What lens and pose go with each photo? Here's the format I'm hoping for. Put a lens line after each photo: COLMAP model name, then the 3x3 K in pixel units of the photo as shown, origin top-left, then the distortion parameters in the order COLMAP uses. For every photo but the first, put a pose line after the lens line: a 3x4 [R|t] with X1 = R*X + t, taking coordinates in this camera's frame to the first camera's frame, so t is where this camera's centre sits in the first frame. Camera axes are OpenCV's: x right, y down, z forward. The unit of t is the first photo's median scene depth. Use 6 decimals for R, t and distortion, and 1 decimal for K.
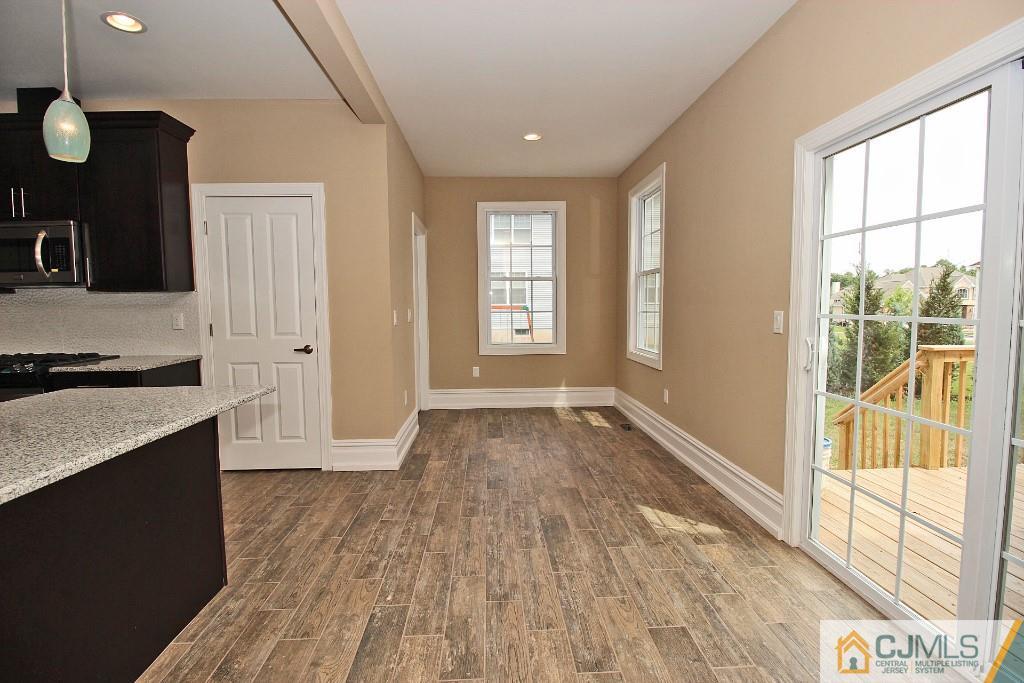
lens RADIAL K [[479.2, 0, 512.0], [0, 479.2, 341.5], [0, 0, 1]] dist [-0.006203, -0.000943]
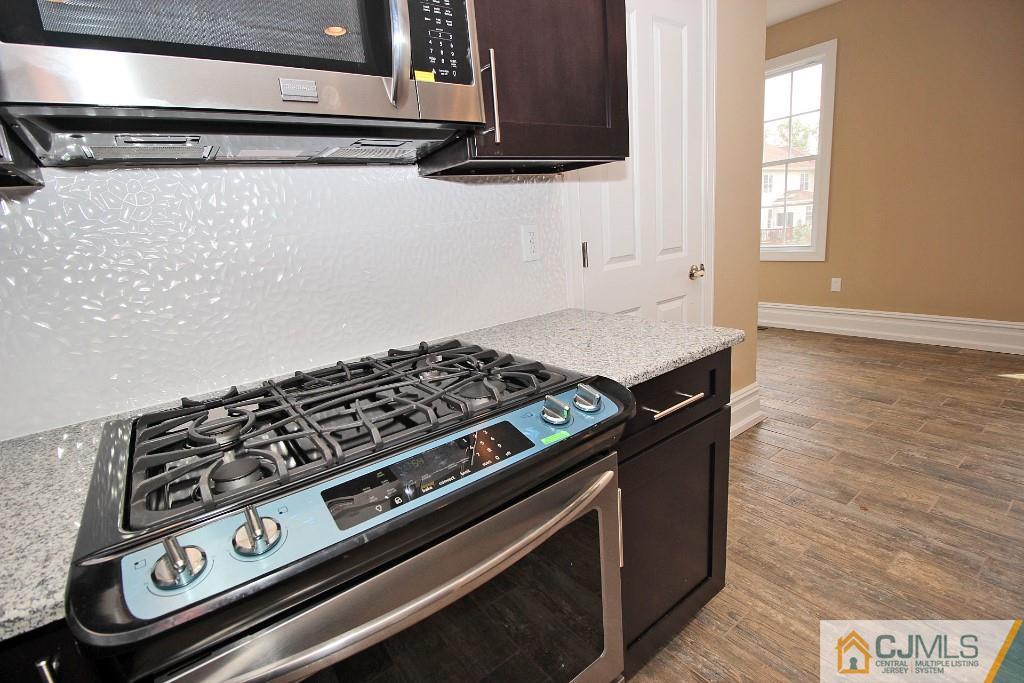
lens RADIAL K [[479.2, 0, 512.0], [0, 479.2, 341.5], [0, 0, 1]] dist [-0.006203, -0.000943]
pose [[0.823686, -0.195547, 0.532262, -1.133723], [0.120226, 0.977541, 0.173085, -0.036565], [-0.554154, -0.078576, 0.828697, 0.726327]]
